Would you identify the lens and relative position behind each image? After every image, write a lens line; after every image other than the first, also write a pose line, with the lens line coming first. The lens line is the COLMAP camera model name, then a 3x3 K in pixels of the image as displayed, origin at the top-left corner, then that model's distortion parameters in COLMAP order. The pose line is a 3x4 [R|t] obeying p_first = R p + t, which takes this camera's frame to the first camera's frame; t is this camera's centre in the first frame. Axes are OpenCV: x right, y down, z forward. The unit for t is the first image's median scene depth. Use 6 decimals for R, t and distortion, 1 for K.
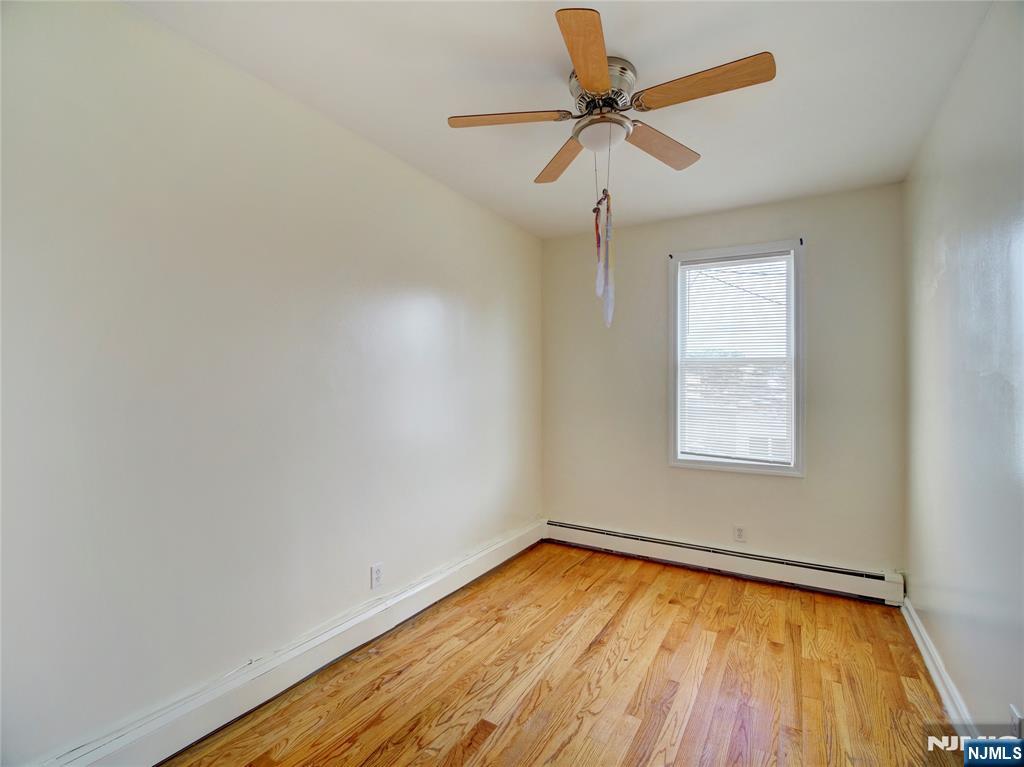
lens RADIAL K [[501.9, 0, 512.0], [0, 501.9, 383.5], [0, 0, 1]] dist [-0.014799, -0.000585]
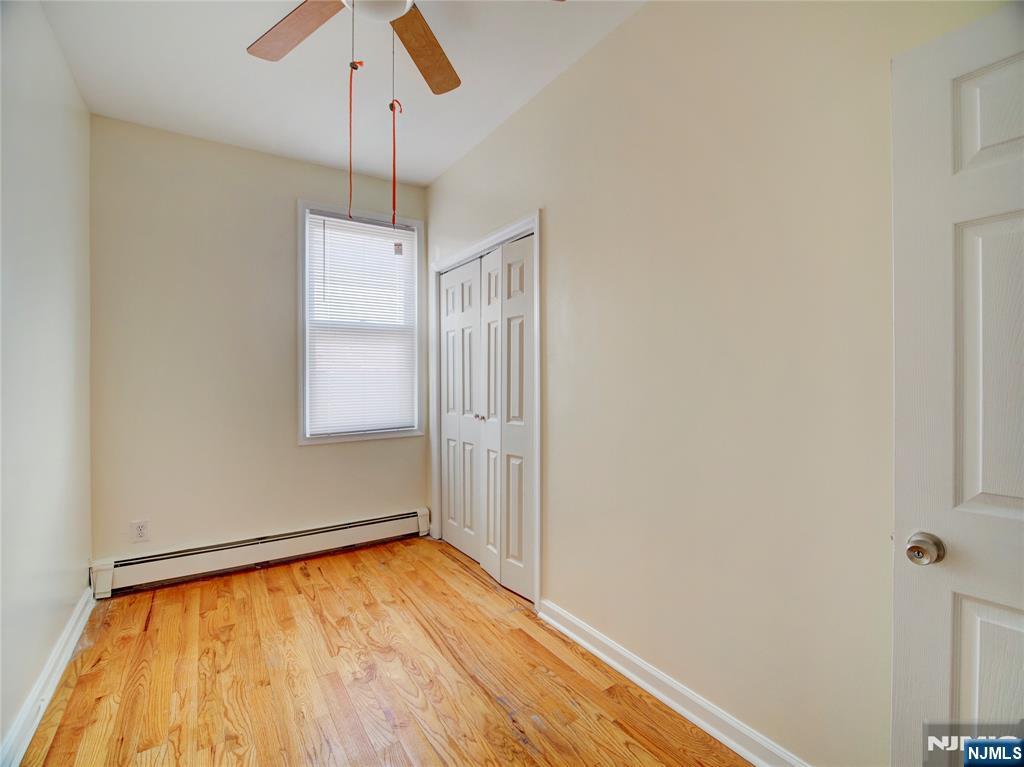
lens RADIAL K [[501.9, 0, 512.0], [0, 501.9, 383.5], [0, 0, 1]] dist [-0.014799, -0.000585]
pose [[0.423832, -0.032348, 0.905163, -0.289926], [0.008891, 0.999462, 0.031555, 0.025072], [-0.905697, -0.005326, 0.423892, 0.262411]]
